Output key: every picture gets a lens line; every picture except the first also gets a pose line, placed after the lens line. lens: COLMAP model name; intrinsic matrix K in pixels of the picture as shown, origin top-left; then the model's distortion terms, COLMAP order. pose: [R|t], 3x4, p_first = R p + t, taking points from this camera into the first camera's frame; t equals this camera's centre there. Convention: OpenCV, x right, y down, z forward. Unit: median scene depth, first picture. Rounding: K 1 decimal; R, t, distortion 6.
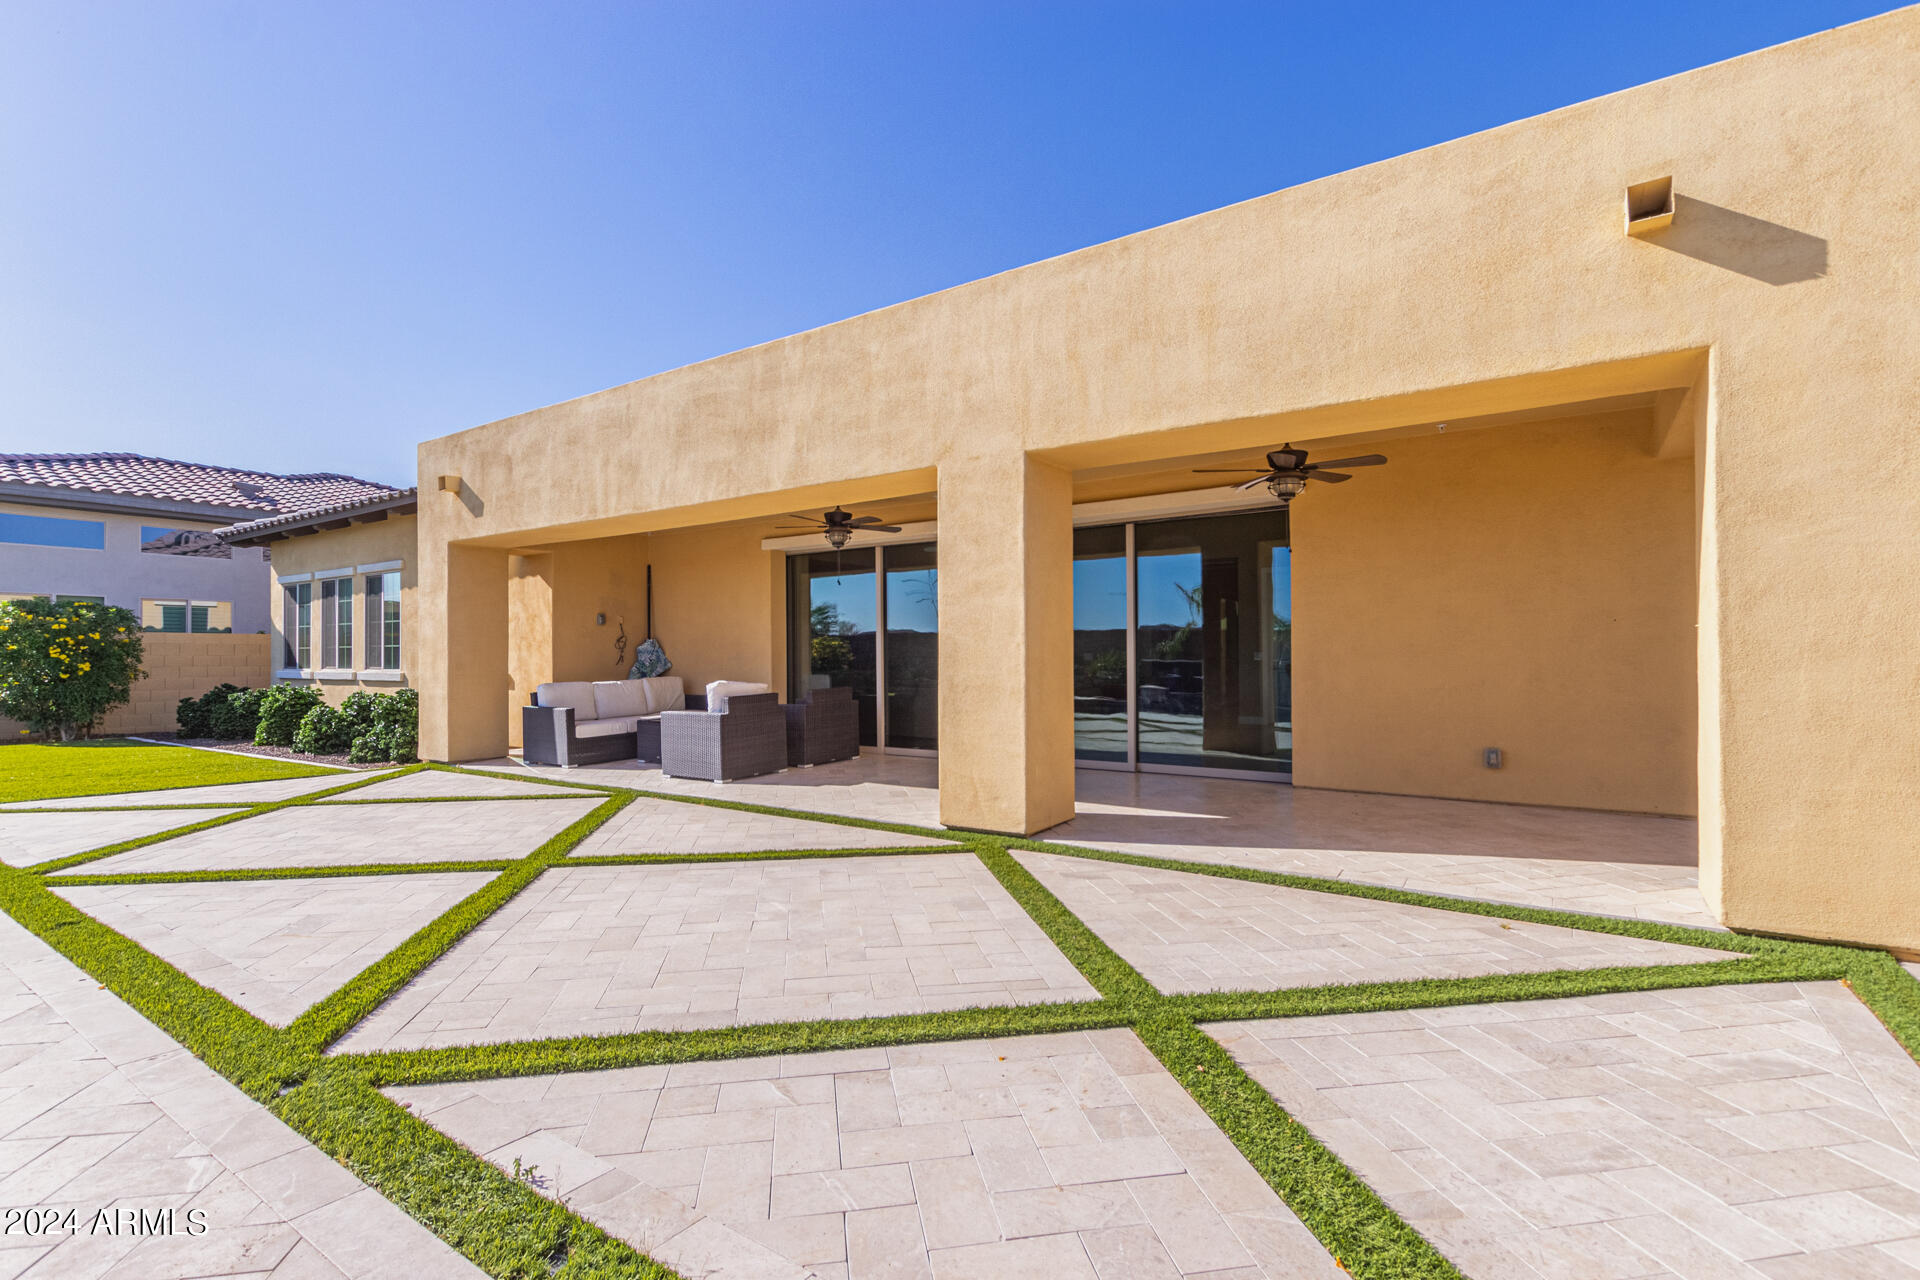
lens RADIAL K [[872.5, 0, 956.2], [0, 872.5, 636.5], [0, 0, 1]] dist [0.011936, 0.000599]
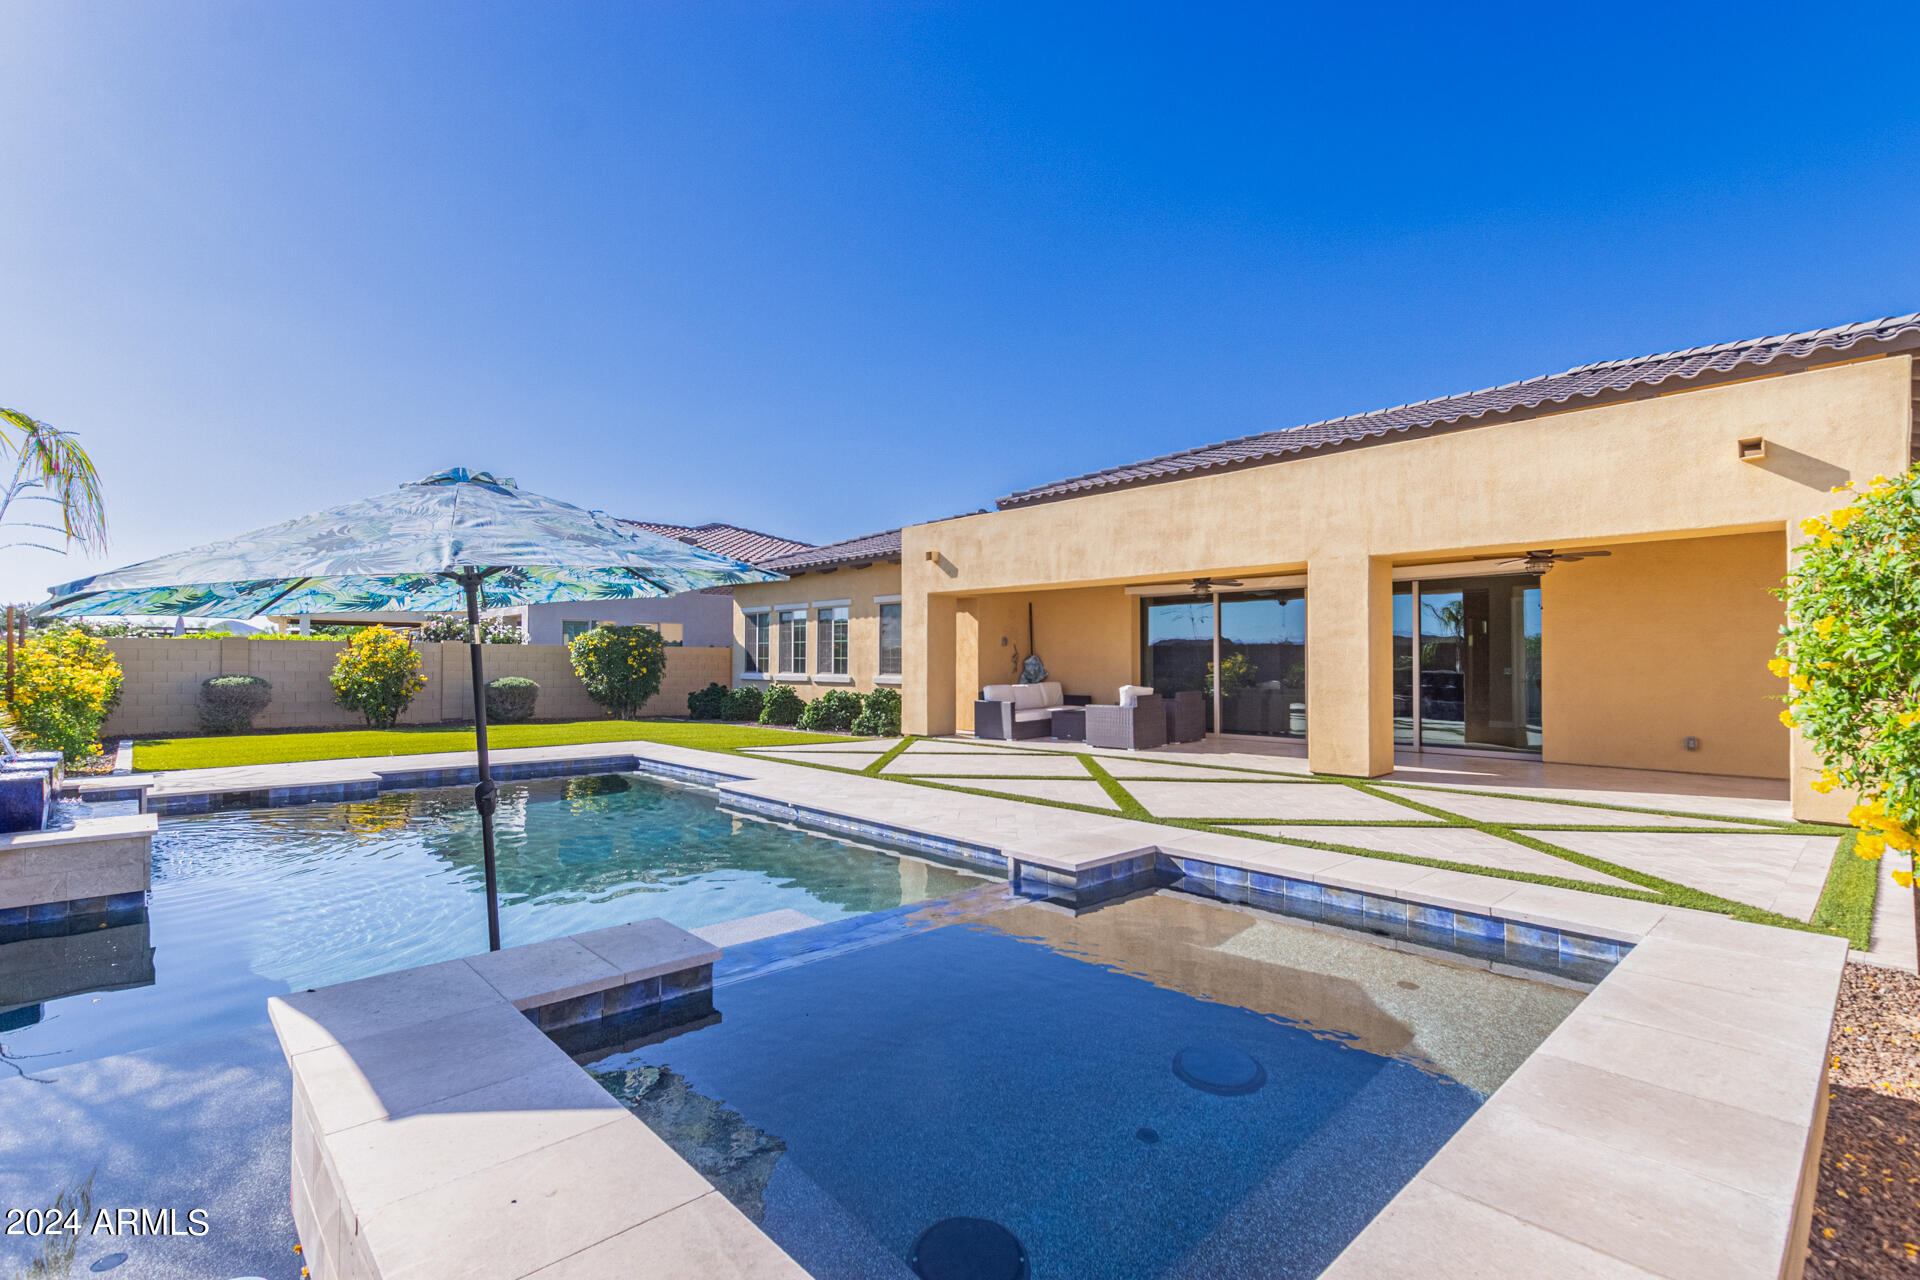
lens RADIAL K [[877.9, 0, 960.0], [0, 877.9, 640.0], [0, 0, 1]] dist [0.014392, -0.001122]
pose [[0.977294, 0.002517, -0.211874, -0.223295], [-0.003039, 0.999993, -0.002139, -0.025206], [0.211867, 0.002734, 0.977295, -0.568146]]
